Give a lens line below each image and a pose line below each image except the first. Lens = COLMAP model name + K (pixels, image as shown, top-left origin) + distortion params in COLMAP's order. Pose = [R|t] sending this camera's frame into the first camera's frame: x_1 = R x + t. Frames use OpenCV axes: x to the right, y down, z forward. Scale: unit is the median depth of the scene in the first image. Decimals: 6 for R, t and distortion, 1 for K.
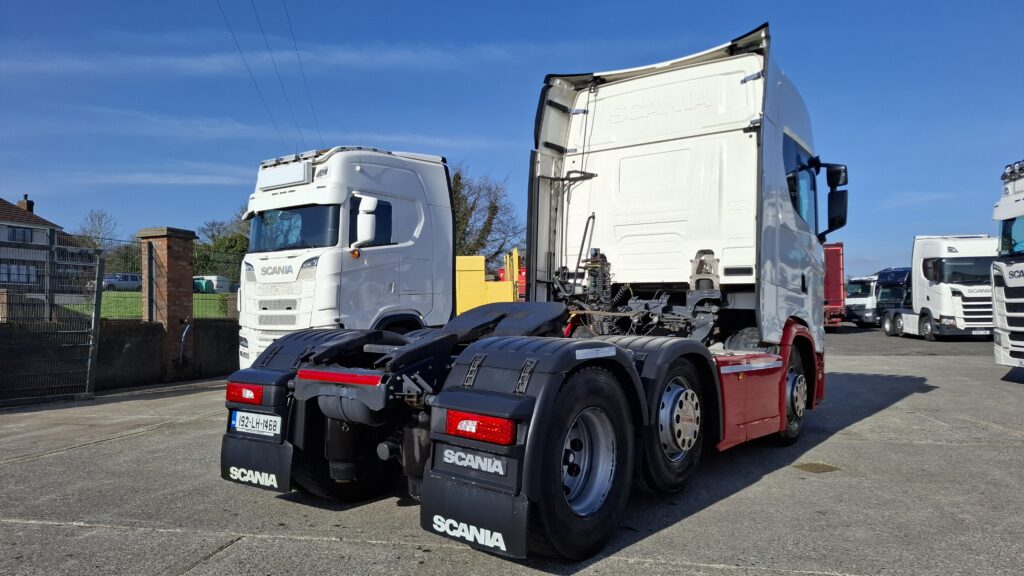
lens RADIAL K [[704.6, 0, 515.4], [0, 704.6, 291.0], [0, 0, 1]] dist [0.080669, -0.090979]
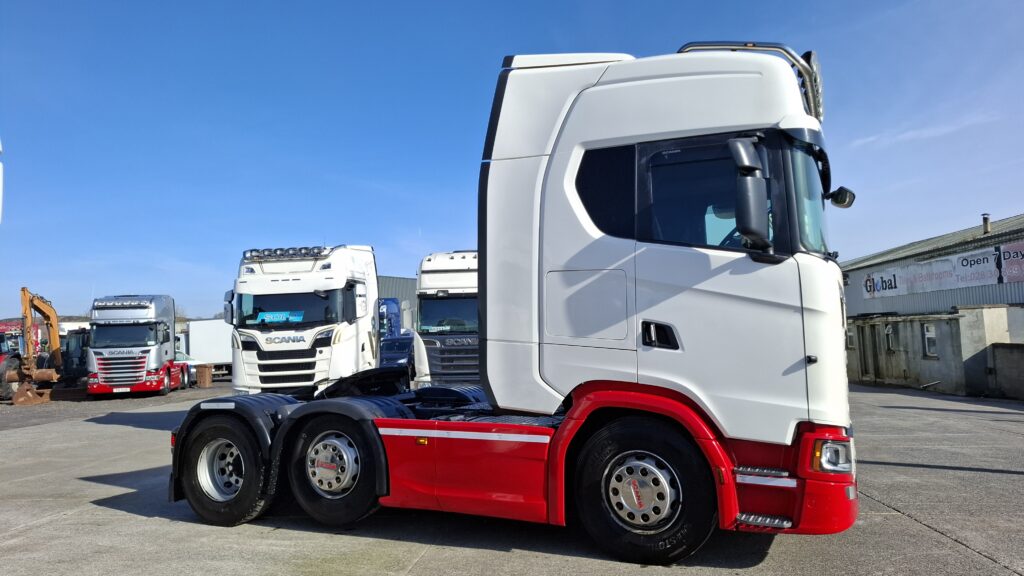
lens RADIAL K [[704.6, 0, 489.5], [0, 704.6, 283.5], [0, 0, 1]] dist [0.080669, -0.090979]
pose [[-0.055372, 0.094302, 0.994003, -0.580868], [0.012740, 0.995516, -0.093736, -0.001554], [-0.998384, 0.007474, -0.056325, 0.751603]]
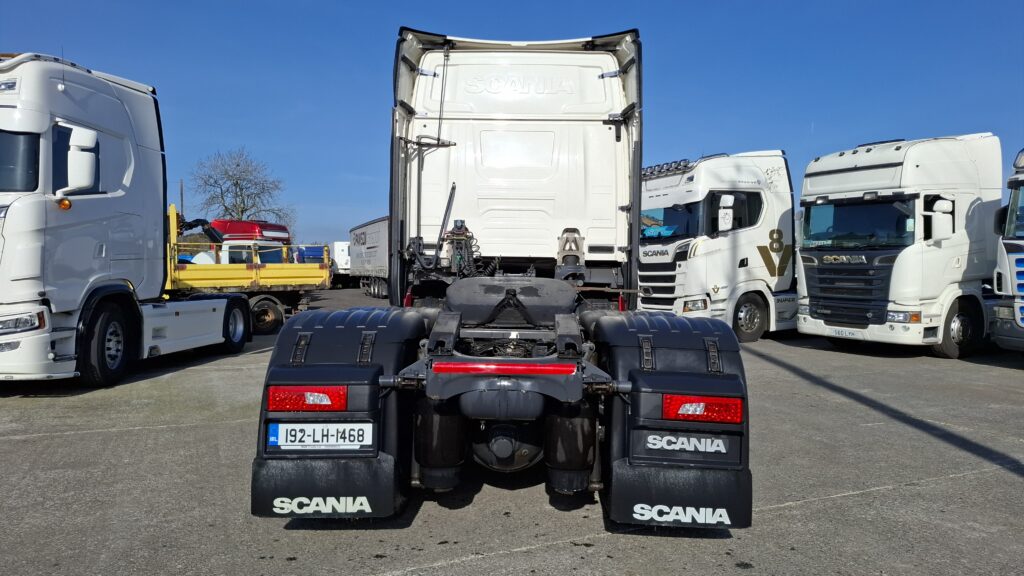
lens RADIAL K [[704.6, 0, 508.4], [0, 704.6, 285.9], [0, 0, 1]] dist [0.080669, -0.090979]
pose [[0.810598, -0.001921, 0.585600, -0.280338], [-0.022625, 0.999145, 0.034596, -0.003239], [-0.585166, -0.041292, 0.809862, 0.114860]]
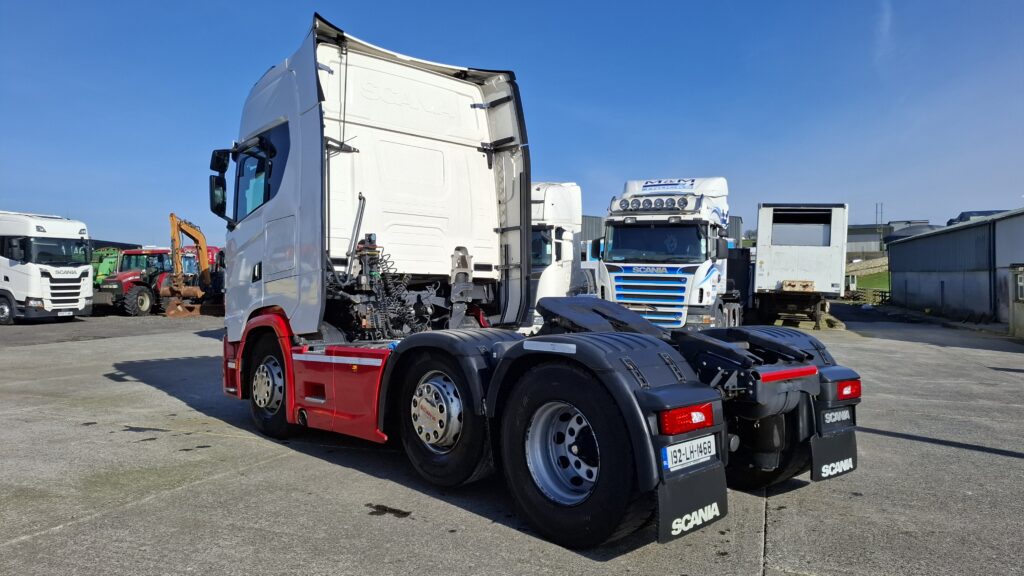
lens RADIAL K [[704.6, 0, 510.0], [0, 704.6, 275.2], [0, 0, 1]] dist [0.080669, -0.090979]
pose [[0.183276, 0.018220, 0.982893, -0.518745], [-0.027642, 0.999528, -0.013374, -0.000110], [-0.982673, -0.024718, 0.183693, 0.456376]]
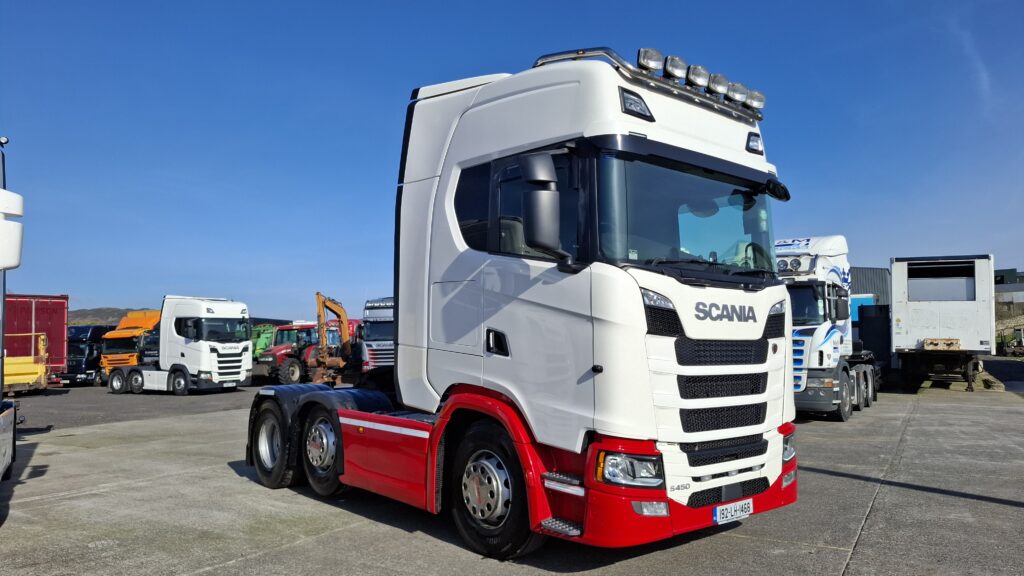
lens RADIAL K [[704.6, 0, 504.8], [0, 704.6, 286.4], [0, 0, 1]] dist [0.080669, -0.090979]
pose [[0.361576, 0.080082, 0.928897, -0.577113], [-0.003505, 0.996414, -0.084538, -0.007663], [-0.932336, 0.027311, 0.360561, 0.413019]]
